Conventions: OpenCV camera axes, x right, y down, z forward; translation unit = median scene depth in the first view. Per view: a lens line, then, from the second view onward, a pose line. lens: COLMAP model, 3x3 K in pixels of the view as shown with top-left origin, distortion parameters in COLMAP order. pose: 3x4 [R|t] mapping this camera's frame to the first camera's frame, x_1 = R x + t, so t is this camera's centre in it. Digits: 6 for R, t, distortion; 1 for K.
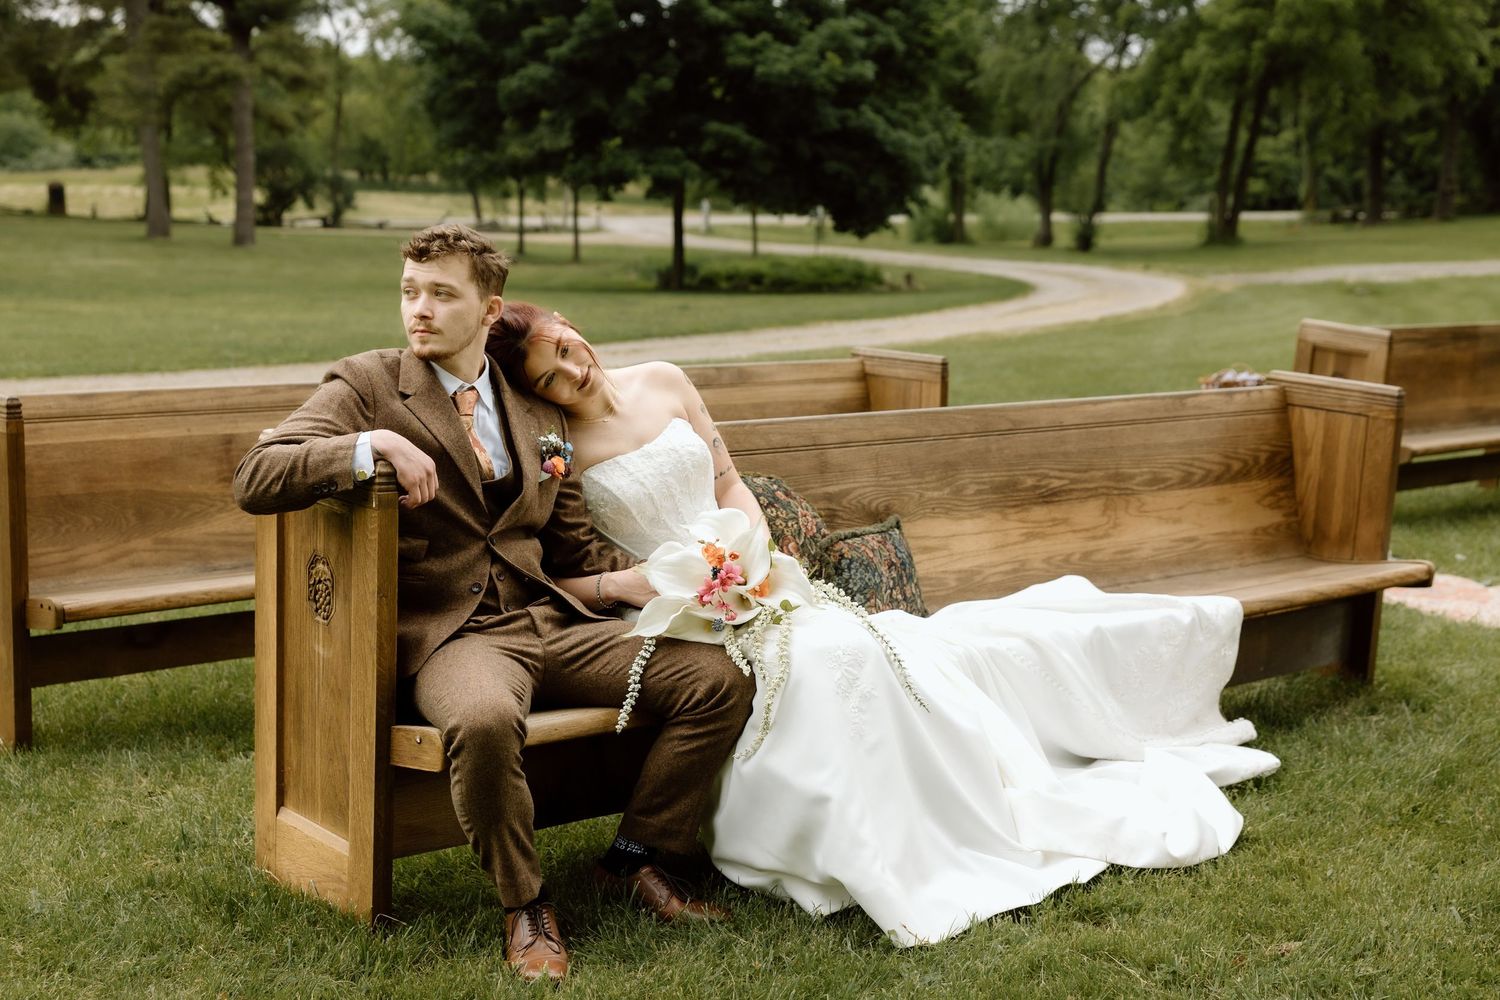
lens RADIAL K [[1822.1, 0, 750.0], [0, 1822.1, 500.0], [0, 0, 1]] dist [0.031434, -0.003438]
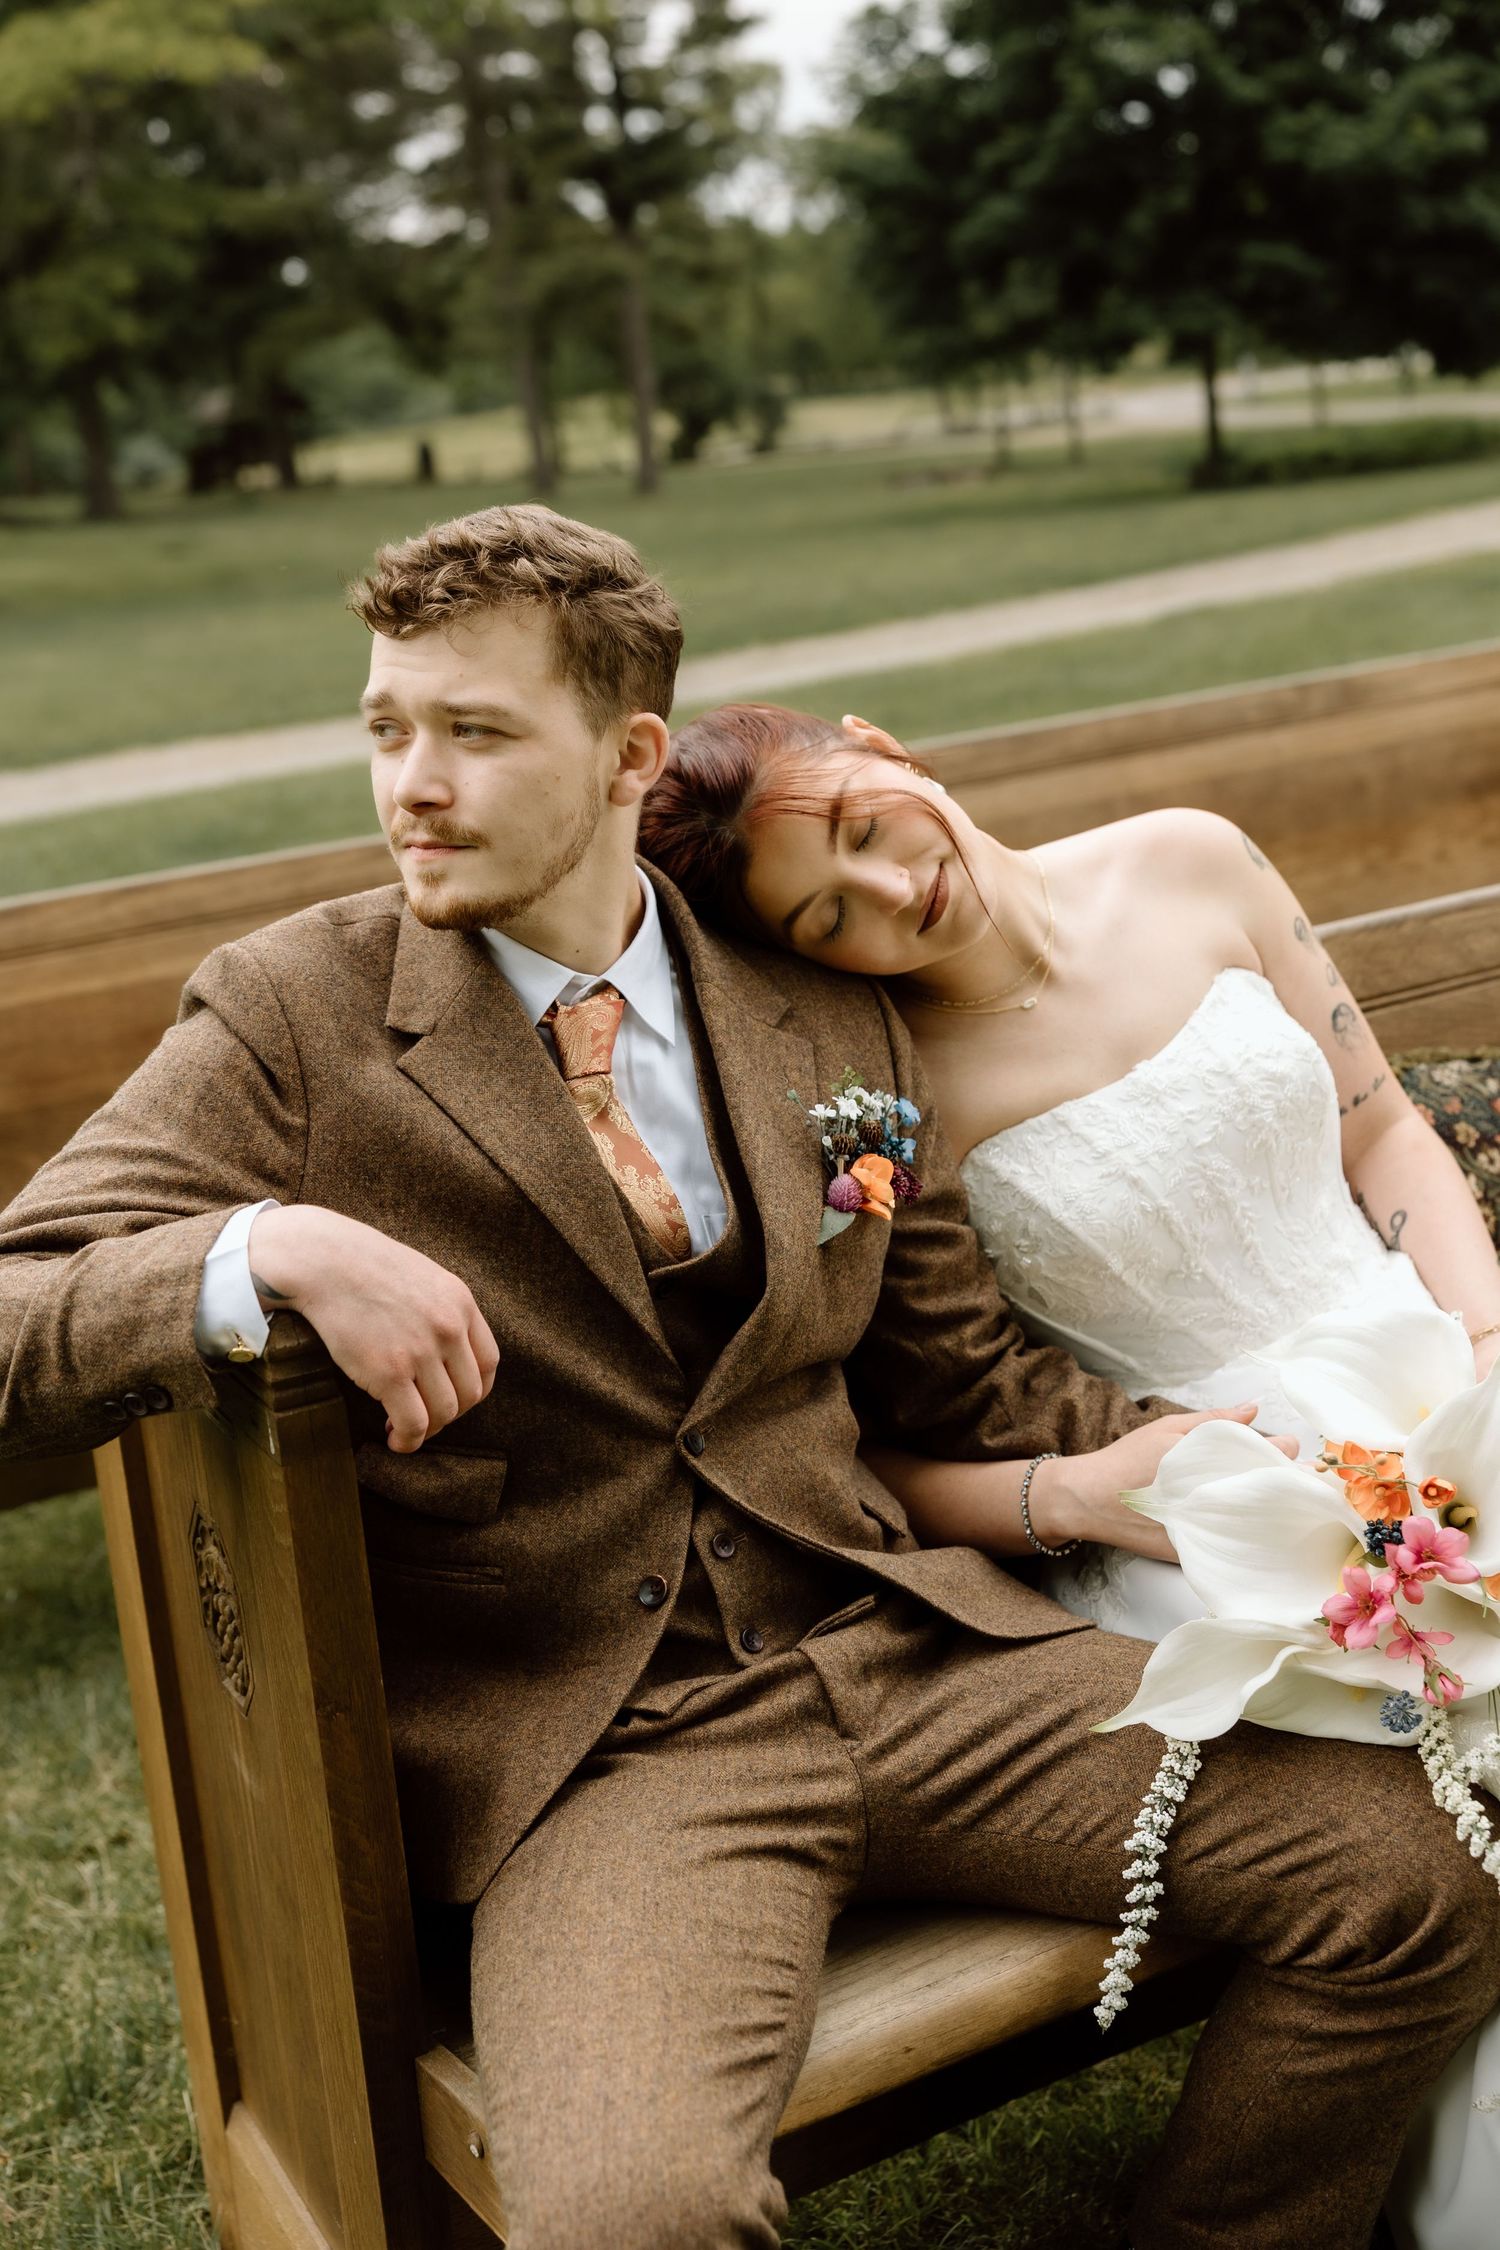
lens RADIAL K [[2381.4, 0, 750.5], [0, 2381.4, 1039.5], [0, 0, 1]] dist [0.002449, 0.003090]
pose [[0.967922, -0.059268, -0.244161, -0.018416], [0.084577, 0.991925, 0.094504, -0.092687], [0.236589, -0.112123, 0.965119, 0.584093]]
